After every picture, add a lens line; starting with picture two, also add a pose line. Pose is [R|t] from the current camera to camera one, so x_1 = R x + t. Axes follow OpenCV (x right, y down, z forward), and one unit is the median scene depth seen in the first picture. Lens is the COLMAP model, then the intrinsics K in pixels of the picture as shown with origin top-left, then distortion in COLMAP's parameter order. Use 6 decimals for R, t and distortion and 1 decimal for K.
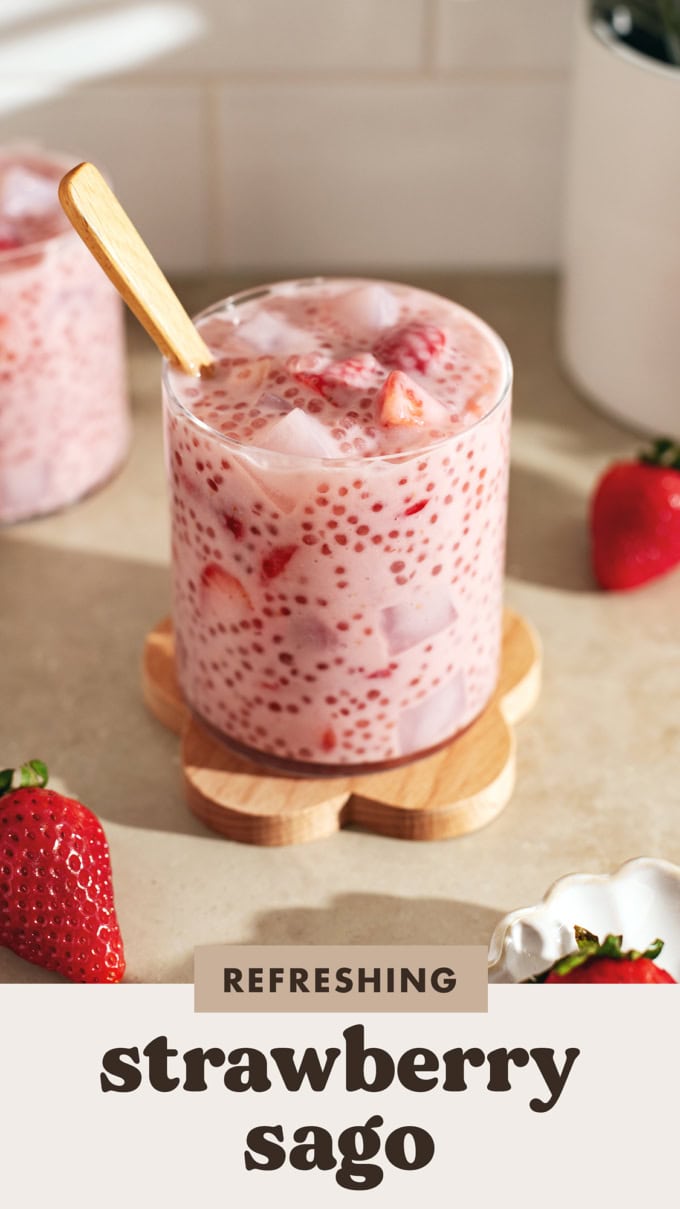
lens RADIAL K [[2349.1, 0, 337.7], [0, 2349.1, 605.2], [0, 0, 1]] dist [-0.319926, 0.000000]
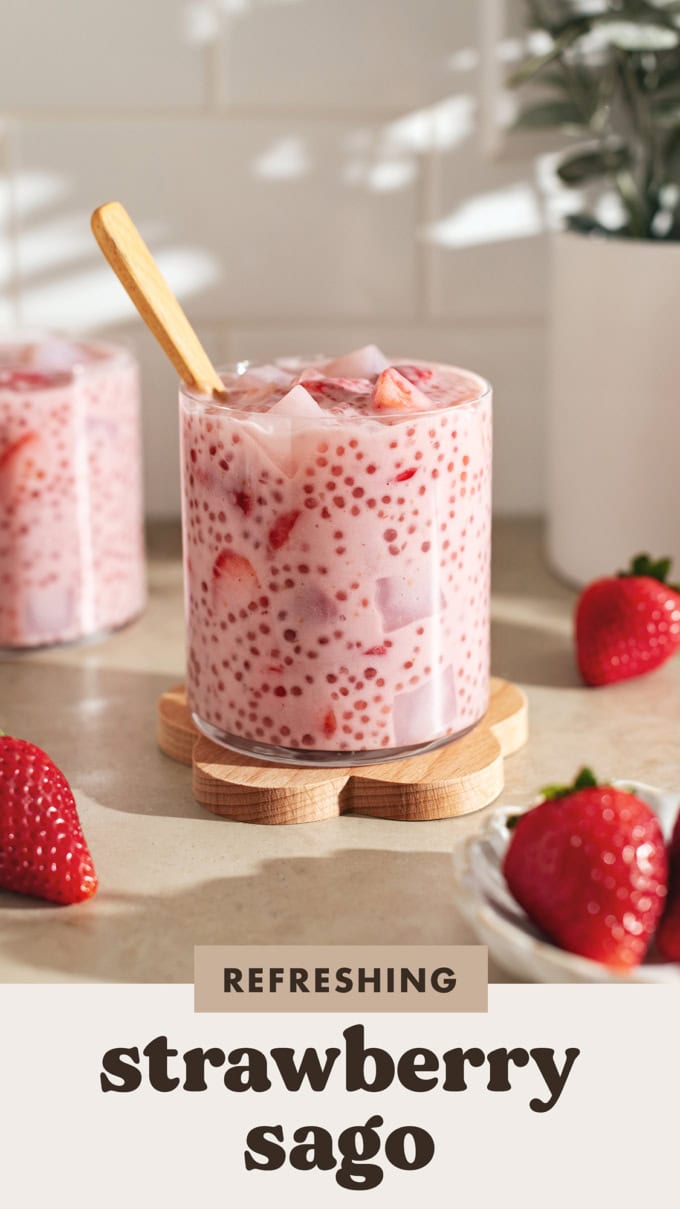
lens RADIAL K [[2349.1, 0, 342.3], [0, 2349.1, 603.5], [0, 0, 1]] dist [-0.319926, 0.000000]
pose [[0.999977, -0.006108, -0.002958, 0.005712], [0.005291, 0.974607, -0.223860, 0.255899], [0.004250, 0.223839, 0.974617, -0.072647]]
